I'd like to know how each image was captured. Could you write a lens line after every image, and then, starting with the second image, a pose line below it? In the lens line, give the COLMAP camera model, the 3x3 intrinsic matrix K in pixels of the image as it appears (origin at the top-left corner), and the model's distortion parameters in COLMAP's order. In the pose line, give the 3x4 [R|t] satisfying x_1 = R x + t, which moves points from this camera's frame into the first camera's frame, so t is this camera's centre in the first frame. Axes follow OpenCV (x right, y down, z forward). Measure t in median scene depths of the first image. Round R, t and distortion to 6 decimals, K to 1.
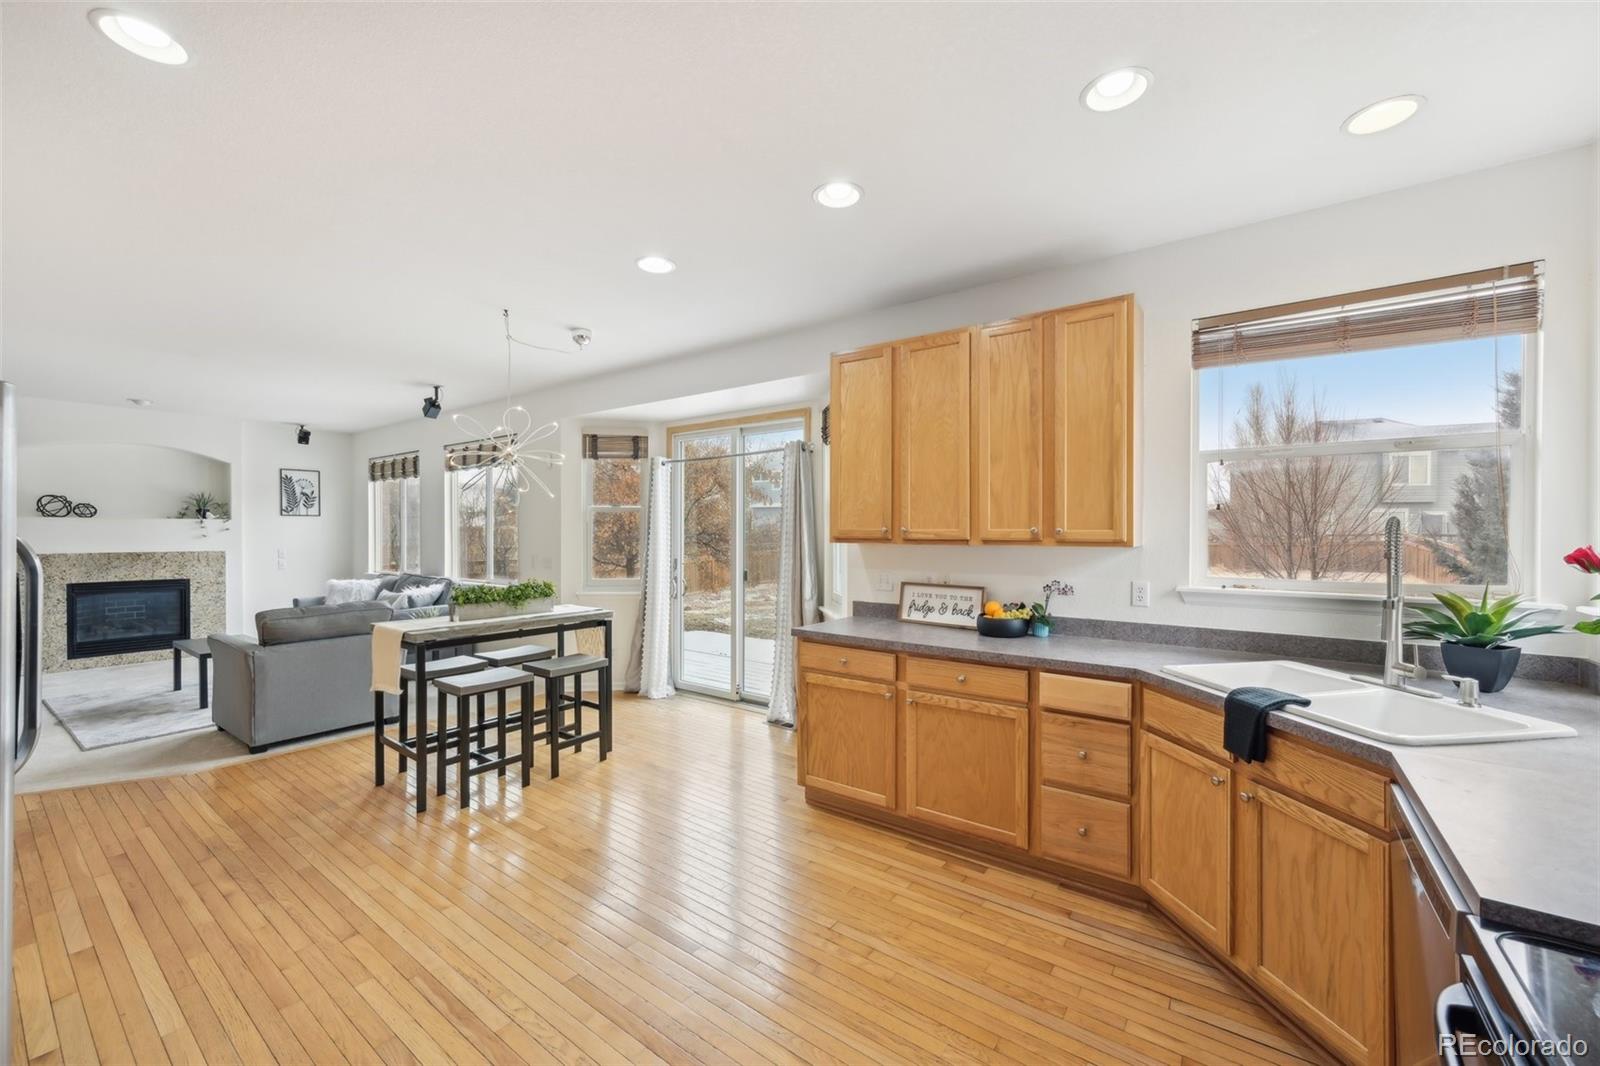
lens RADIAL K [[632.7, 0, 804.3], [0, 632.7, 536.5], [0, 0, 1]] dist [-0.001617, 0.000347]
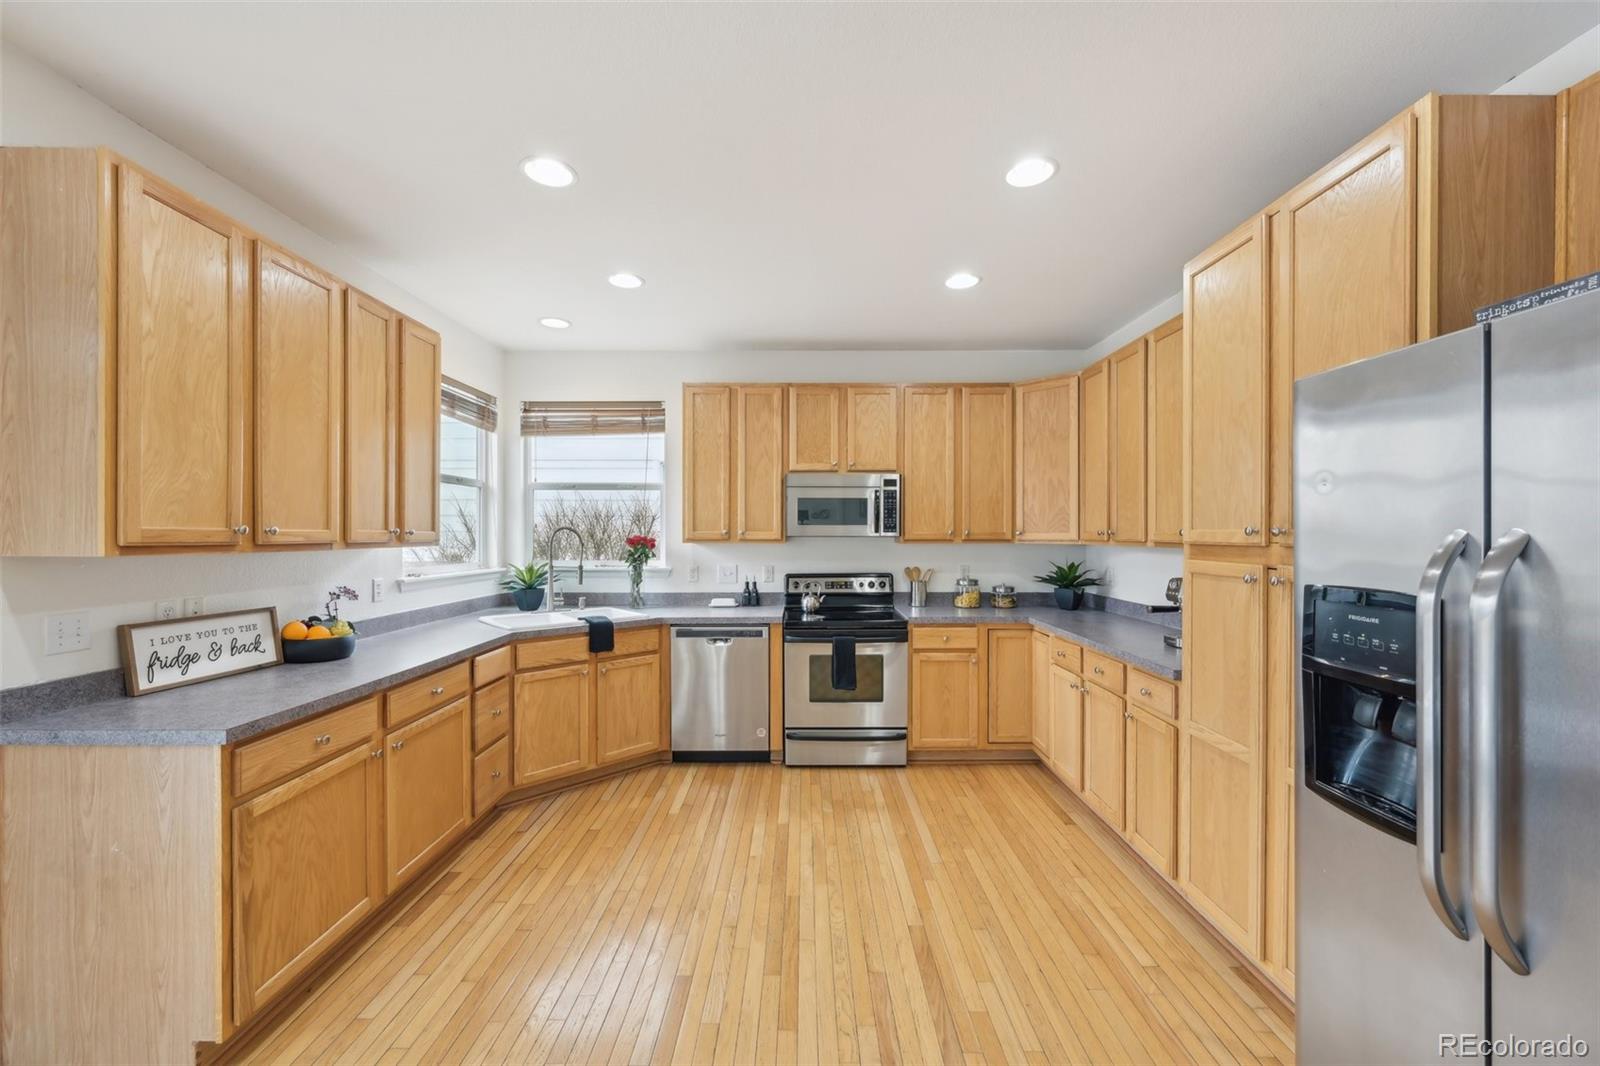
lens RADIAL K [[632.7, 0, 801.1], [0, 632.7, 537.1], [0, 0, 1]] dist [-0.001617, 0.000347]
pose [[-0.591378, -0.007596, 0.806358, -0.353373], [0.003490, 0.999922, 0.011979, -0.004623], [-0.806387, 0.009898, -0.591306, 0.484036]]
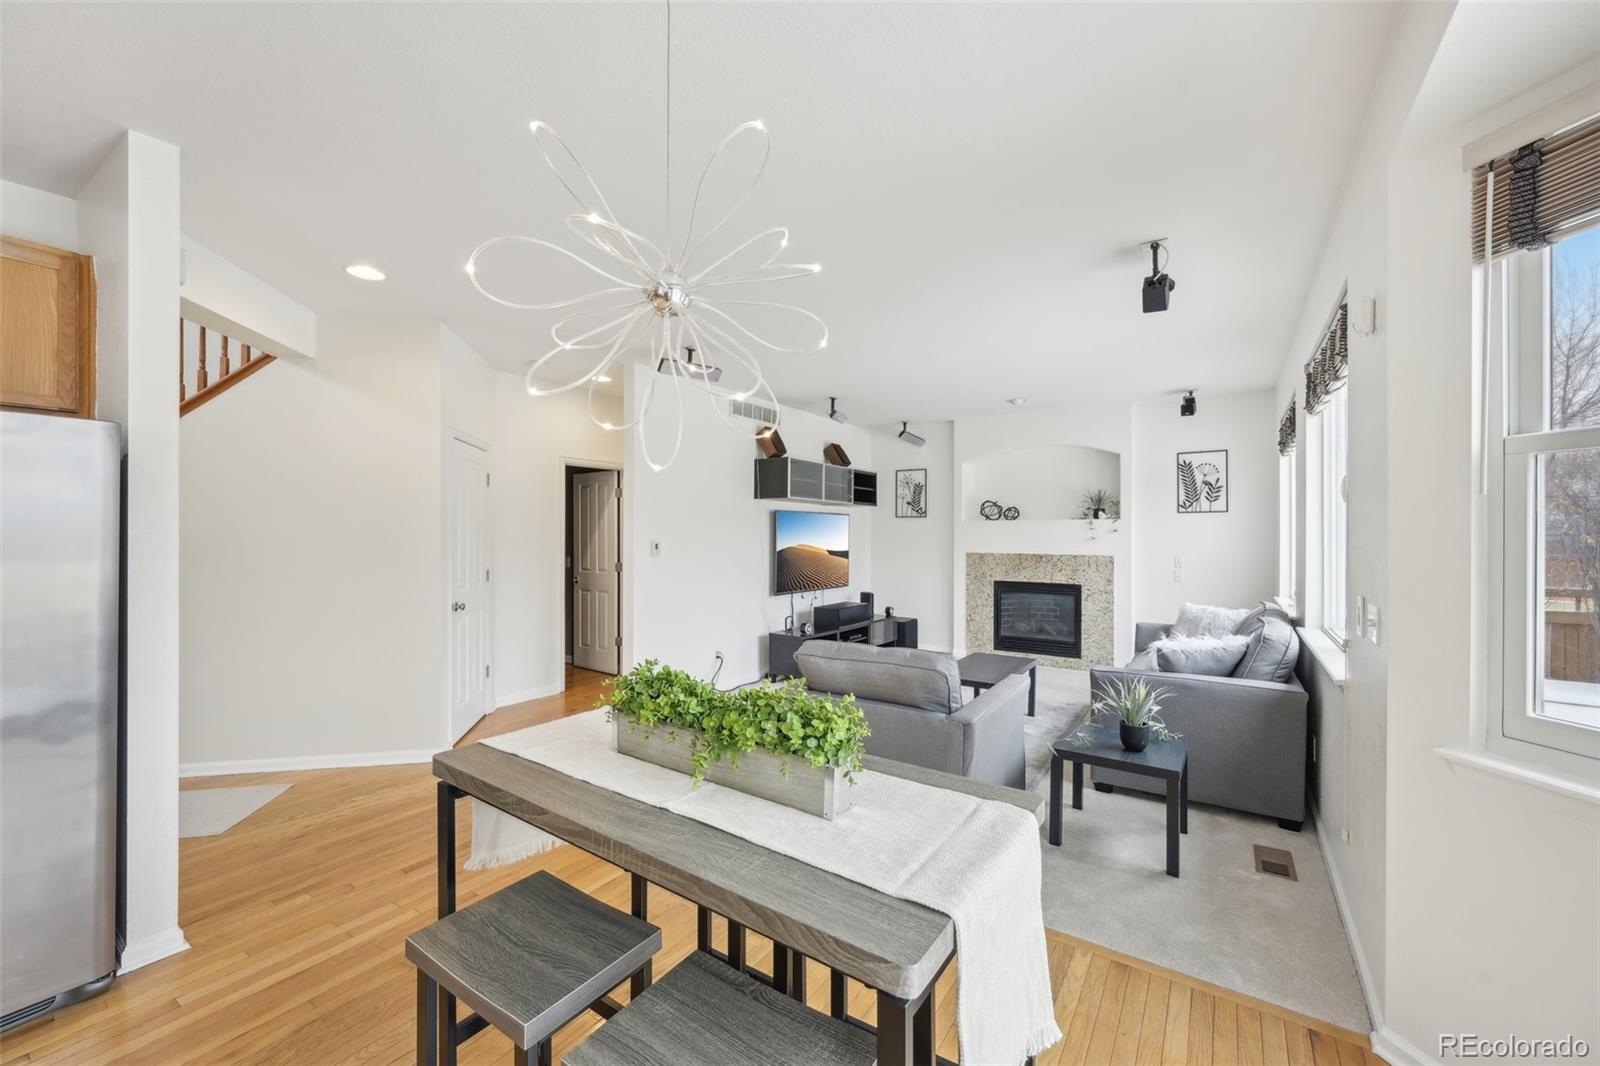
lens RADIAL K [[632.7, 0, 796.8], [0, 632.7, 533.0], [0, 0, 1]] dist [-0.001617, 0.000347]
pose [[0.032583, -0.000113, -0.999469, -0.078676], [-0.009886, 0.999951, -0.000435, -0.004284], [0.999420, 0.009895, 0.032580, 0.624644]]
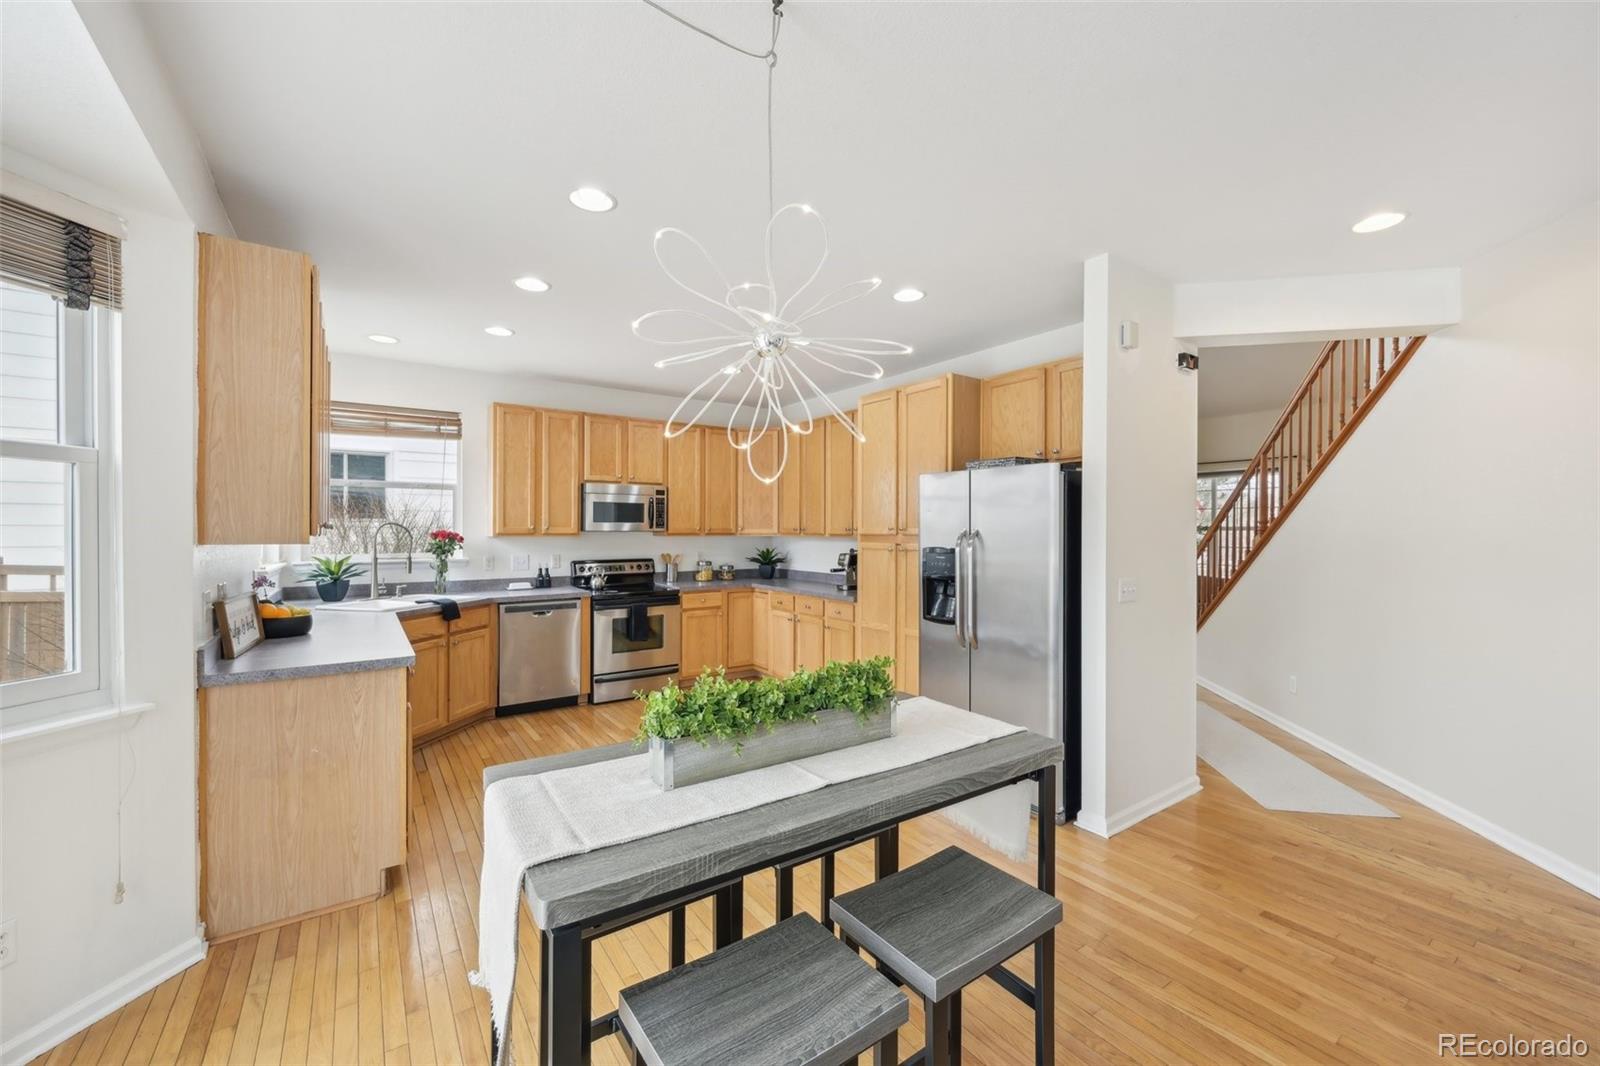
lens RADIAL K [[632.7, 0, 806.1], [0, 632.7, 534.9], [0, 0, 1]] dist [-0.001617, 0.000347]
pose [[-0.949991, -0.007959, 0.312174, -0.363828], [-0.003332, 0.999877, 0.015354, -0.006558], [-0.312258, 0.013546, -0.949901, 0.817552]]
